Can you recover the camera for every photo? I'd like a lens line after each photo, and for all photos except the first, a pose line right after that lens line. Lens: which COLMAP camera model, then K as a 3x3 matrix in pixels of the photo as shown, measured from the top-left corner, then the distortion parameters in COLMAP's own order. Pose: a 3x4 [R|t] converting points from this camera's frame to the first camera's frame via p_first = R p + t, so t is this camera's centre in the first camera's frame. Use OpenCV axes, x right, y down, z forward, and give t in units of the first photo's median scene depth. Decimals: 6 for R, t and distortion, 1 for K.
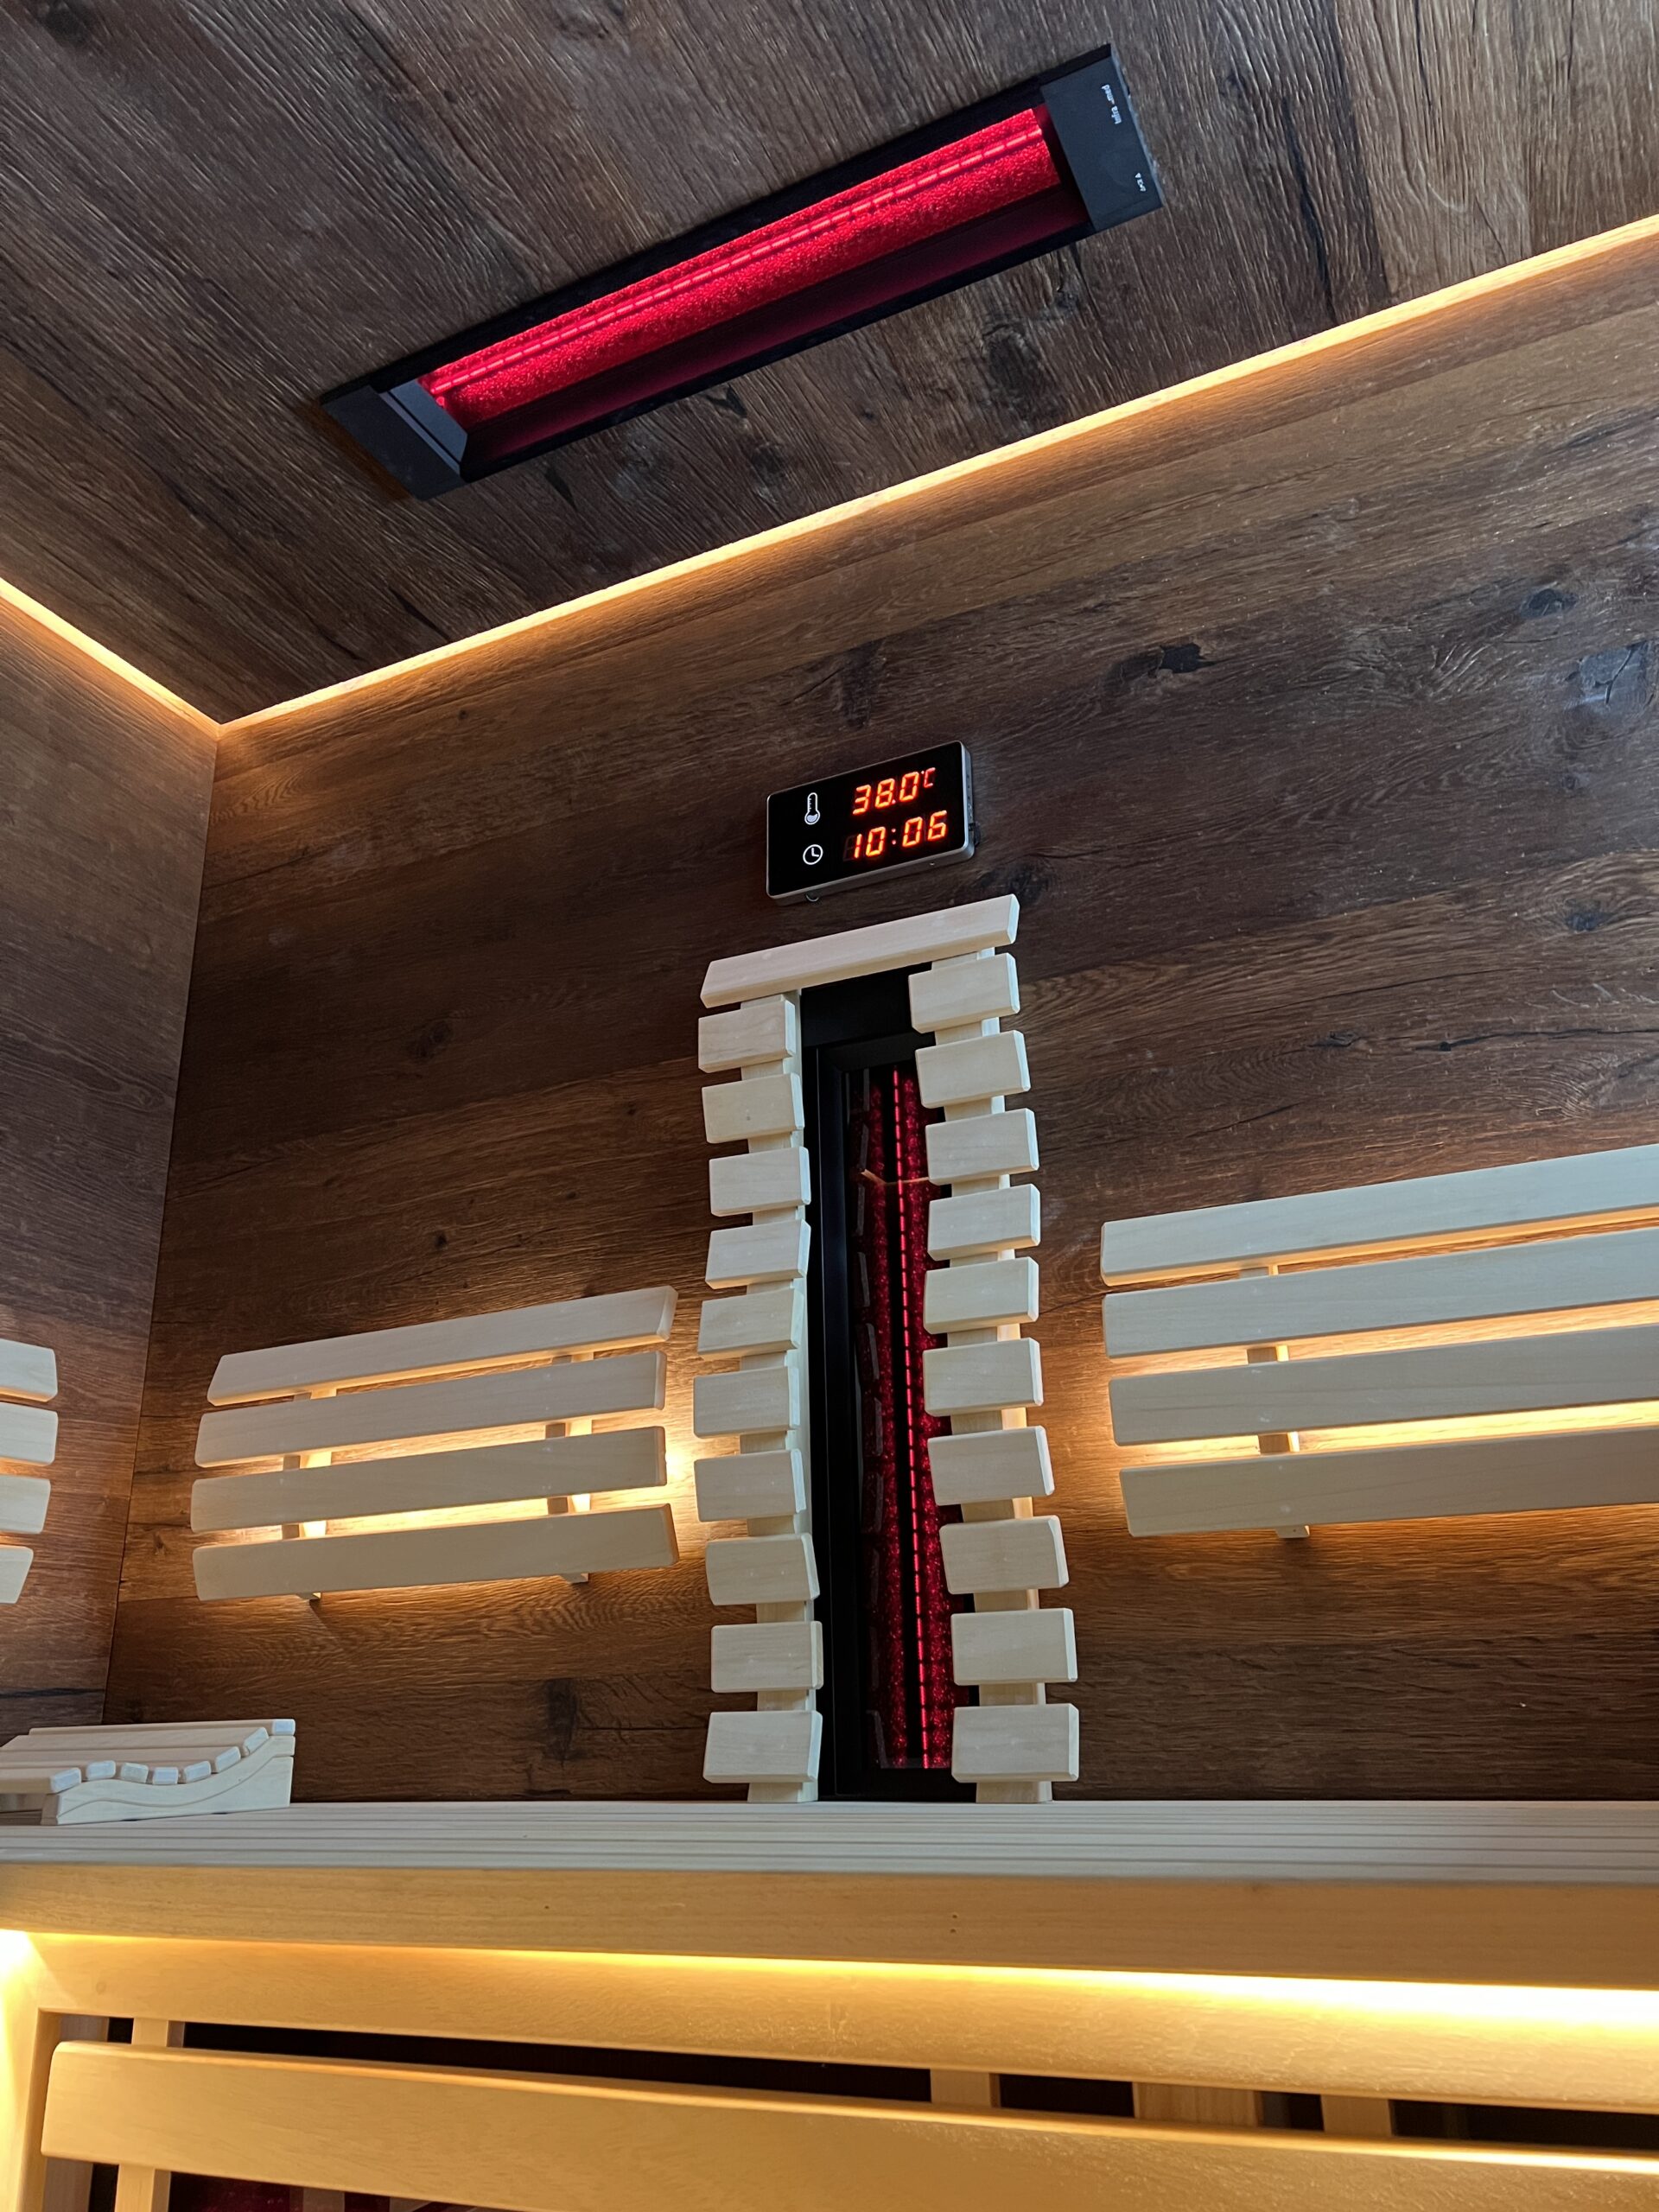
lens RADIAL K [[1663.0, 0, 819.6], [0, 1663.0, 1122.0], [0, 0, 1]] dist [0.049299, -0.058830]
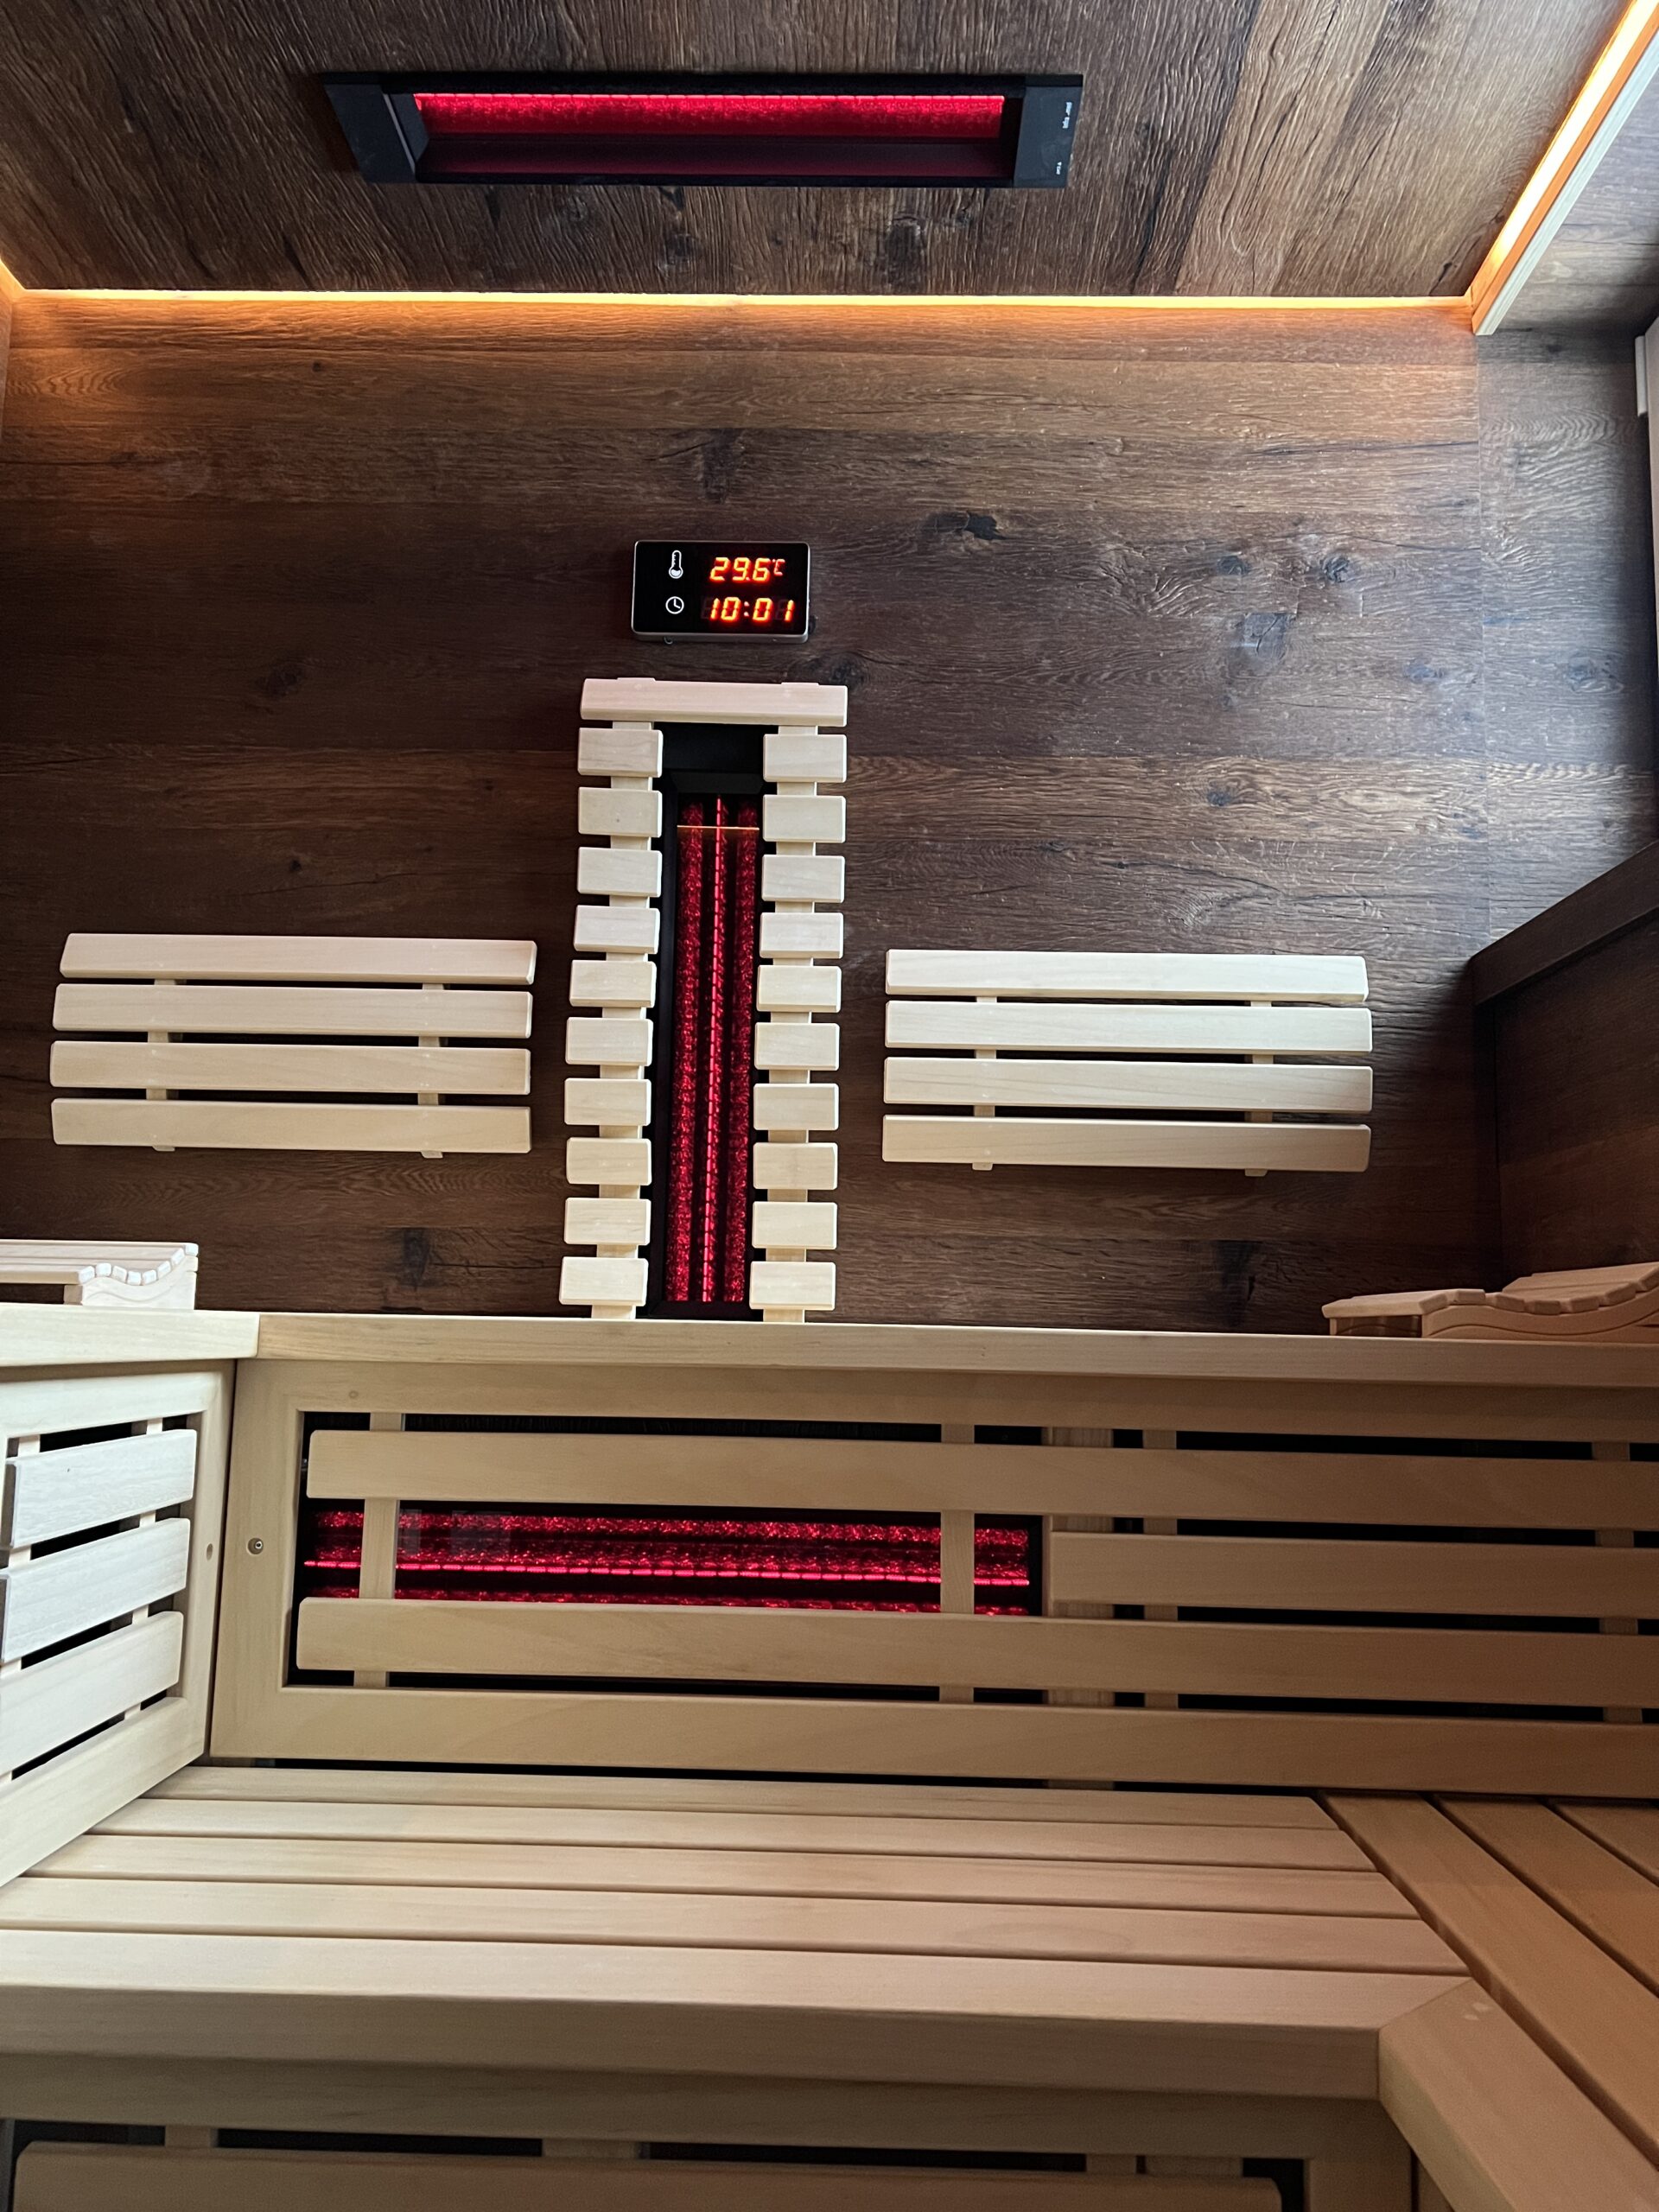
lens RADIAL K [[1663.0, 0, 829.5], [0, 1663.0, 1119.8], [0, 0, 1]] dist [0.049299, -0.058830]
pose [[0.906730, 0.094395, 0.411011, -0.381769], [-0.182408, 0.966526, 0.180430, -0.038340], [-0.380221, -0.238573, 0.893597, -0.245018]]
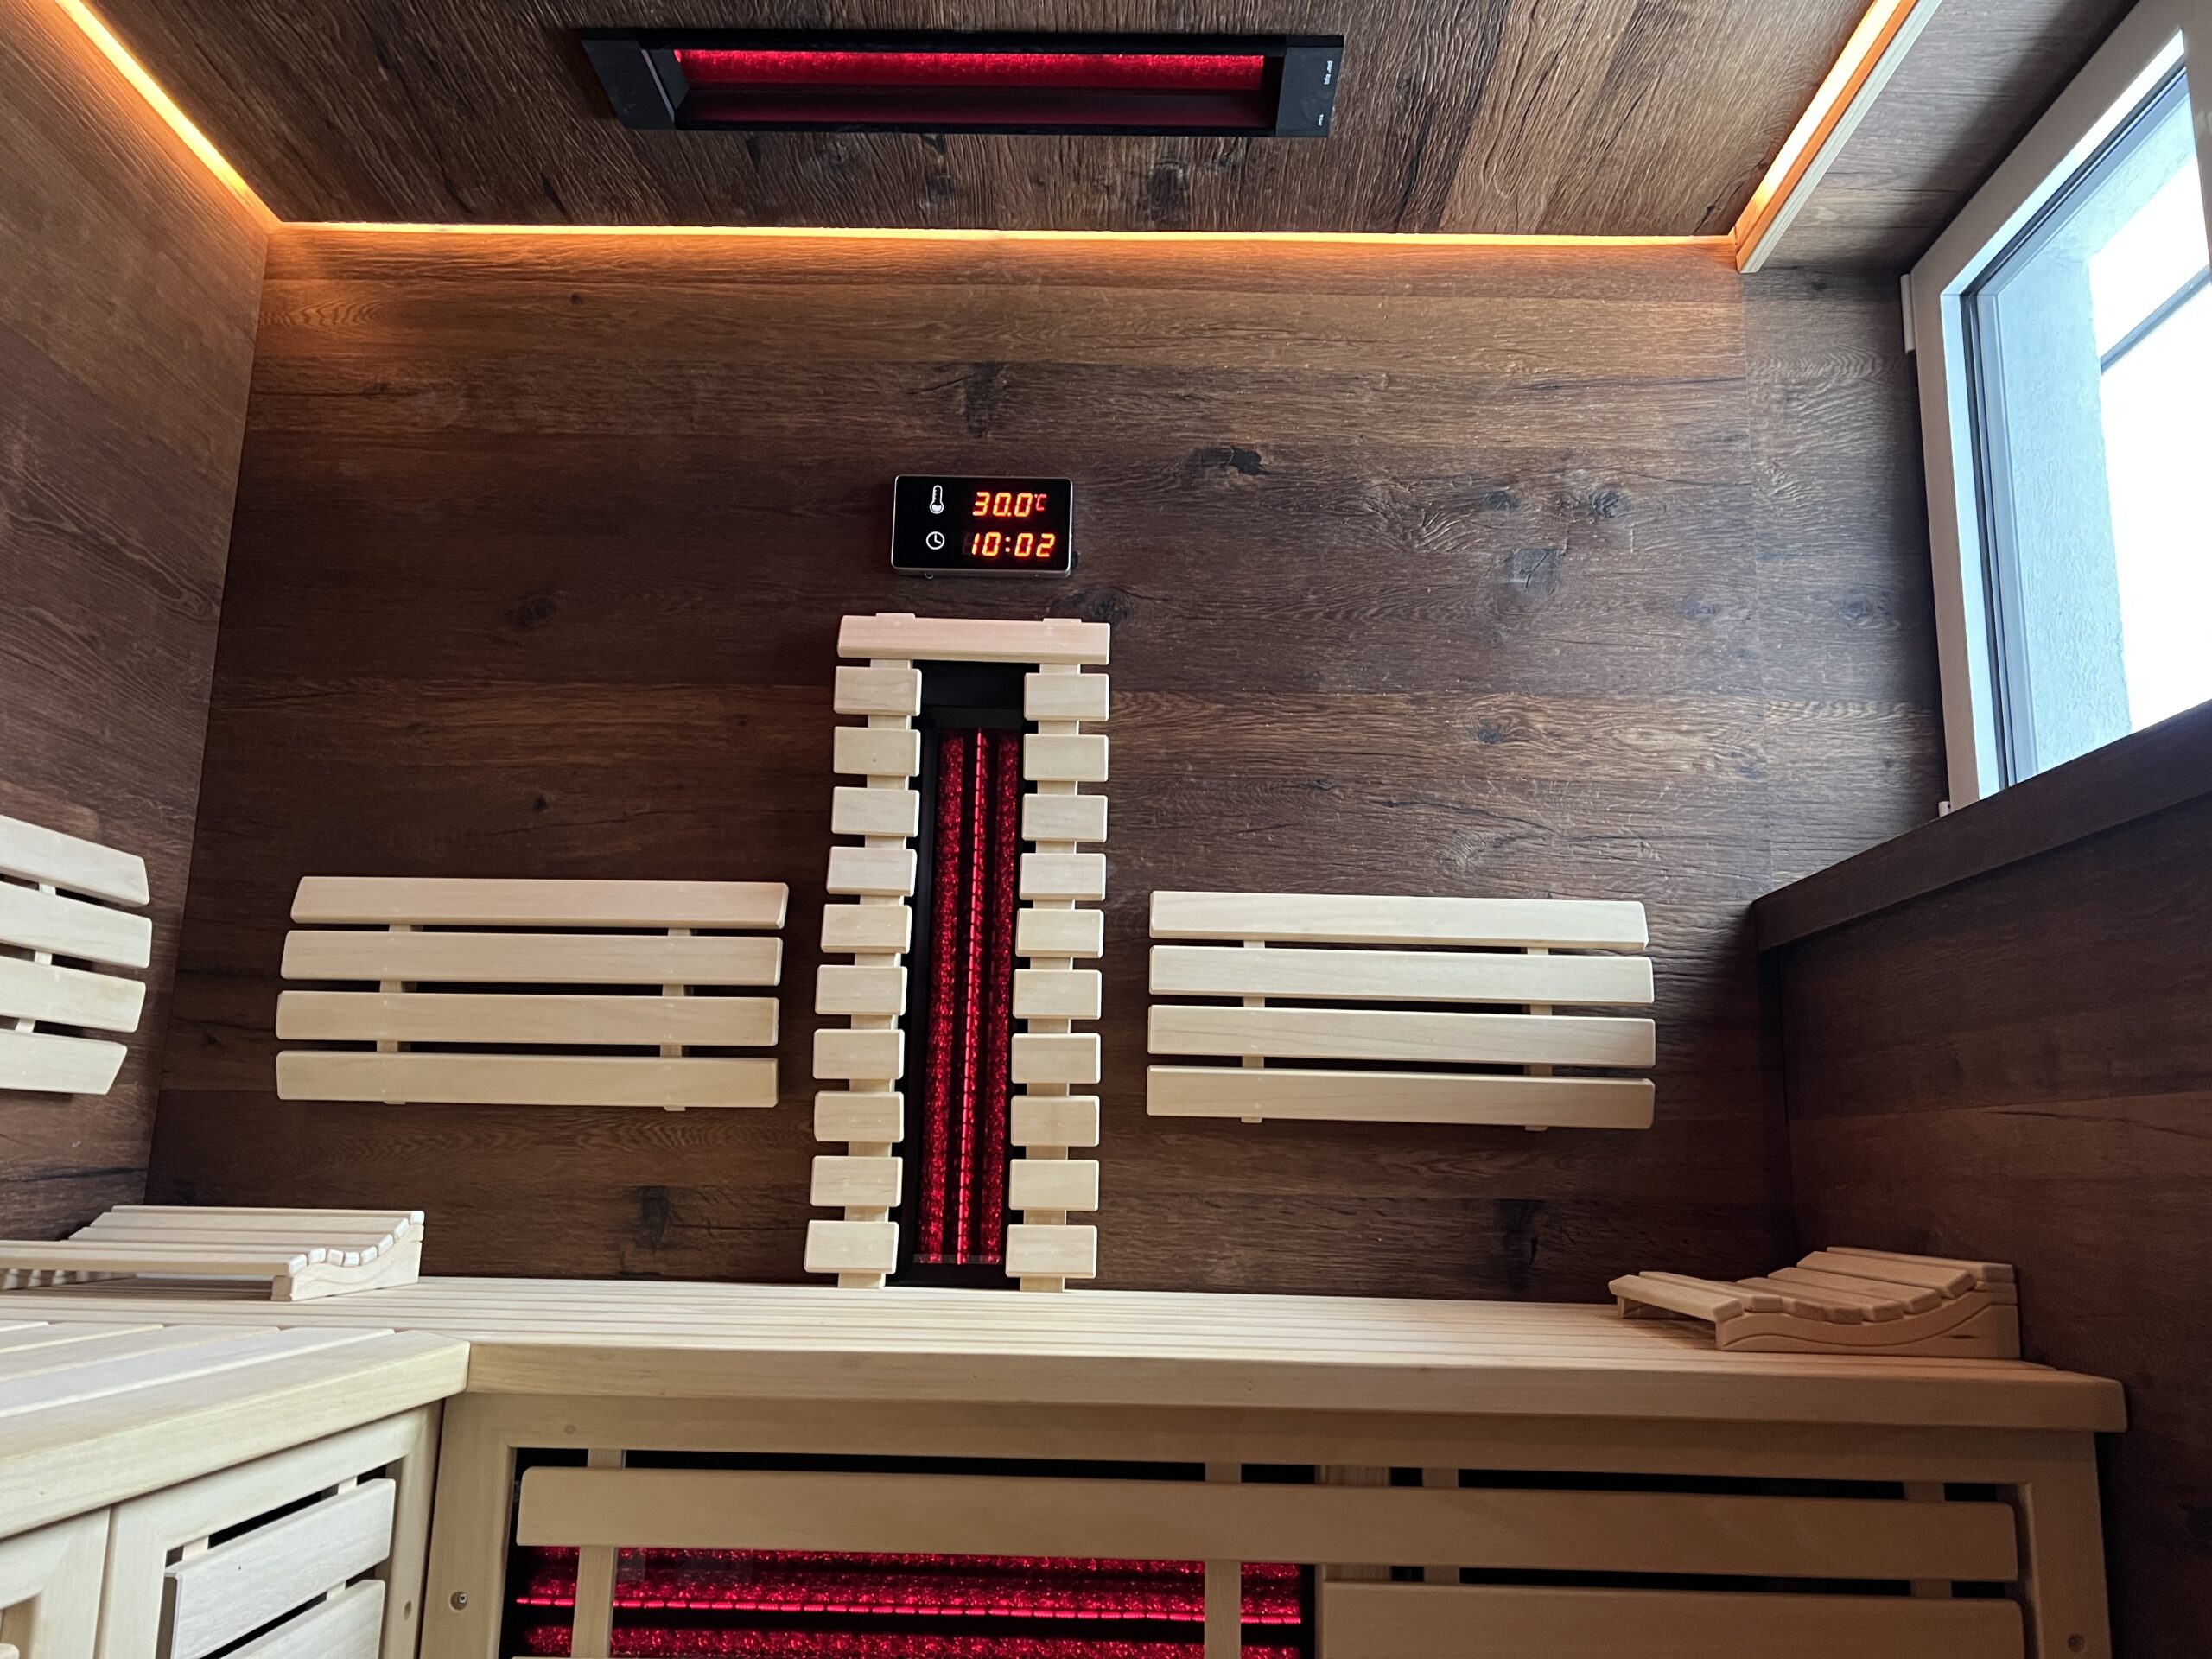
lens RADIAL K [[1663.0, 0, 1118.4], [0, 1663.0, 841.8], [0, 0, 1]] dist [0.049299, -0.058830]
pose [[0.903471, 0.121762, 0.410992, -0.363738], [-0.183431, 0.976405, 0.113955, -0.112164], [-0.387419, -0.178344, 0.904489, -0.192011]]
